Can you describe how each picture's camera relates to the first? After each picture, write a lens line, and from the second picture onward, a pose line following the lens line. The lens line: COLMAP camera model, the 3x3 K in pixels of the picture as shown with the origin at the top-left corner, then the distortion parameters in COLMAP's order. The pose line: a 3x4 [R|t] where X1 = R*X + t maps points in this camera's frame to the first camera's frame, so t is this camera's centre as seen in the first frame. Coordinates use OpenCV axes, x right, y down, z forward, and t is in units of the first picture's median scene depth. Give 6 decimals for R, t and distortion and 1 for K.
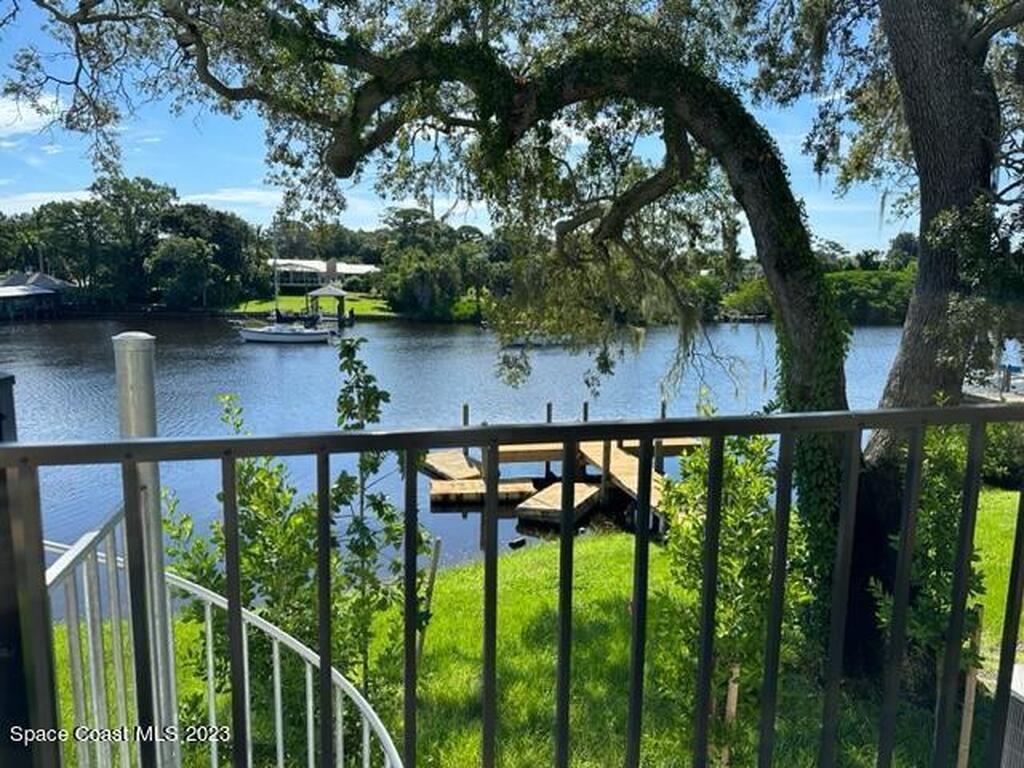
lens RADIAL K [[699.0, 0, 508.3], [0, 699.0, 388.9], [0, 0, 1]] dist [0.080562, -0.090347]
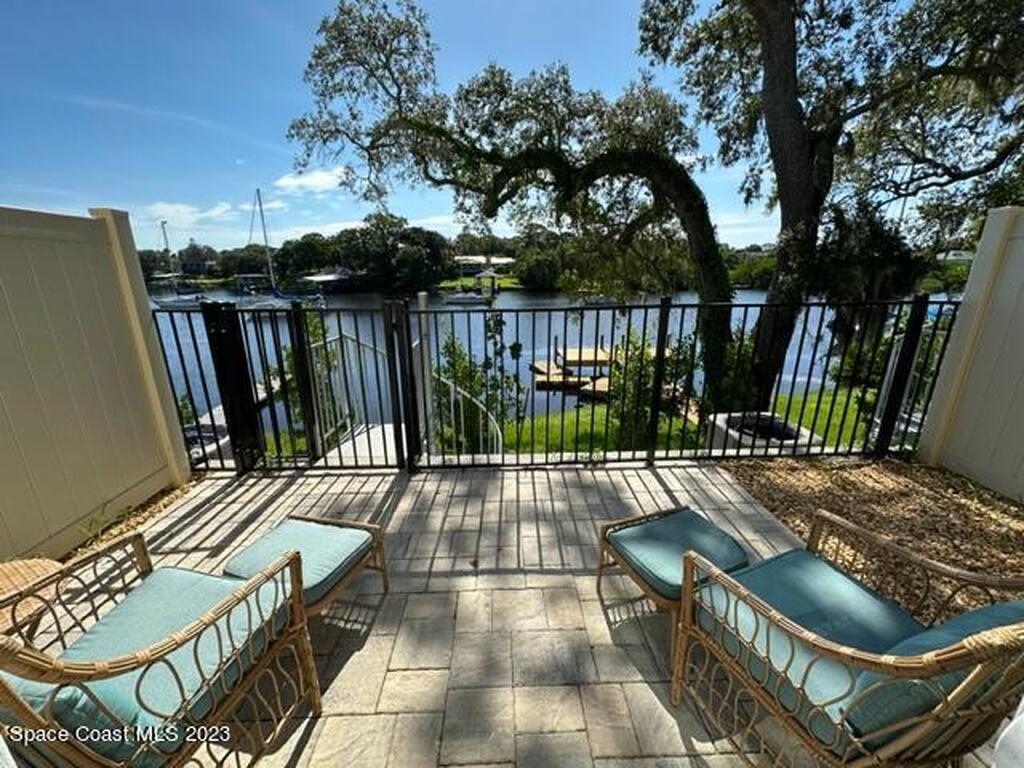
lens RADIAL K [[415.9, 0, 516.3], [0, 415.9, 385.7], [0, 0, 1]] dist [-0.001412, -0.000090]
pose [[0.983156, 0.029278, -0.180409, 0.063397], [-0.005785, 0.991576, 0.129394, 0.020281], [0.182678, -0.126170, 0.975044, -0.192995]]
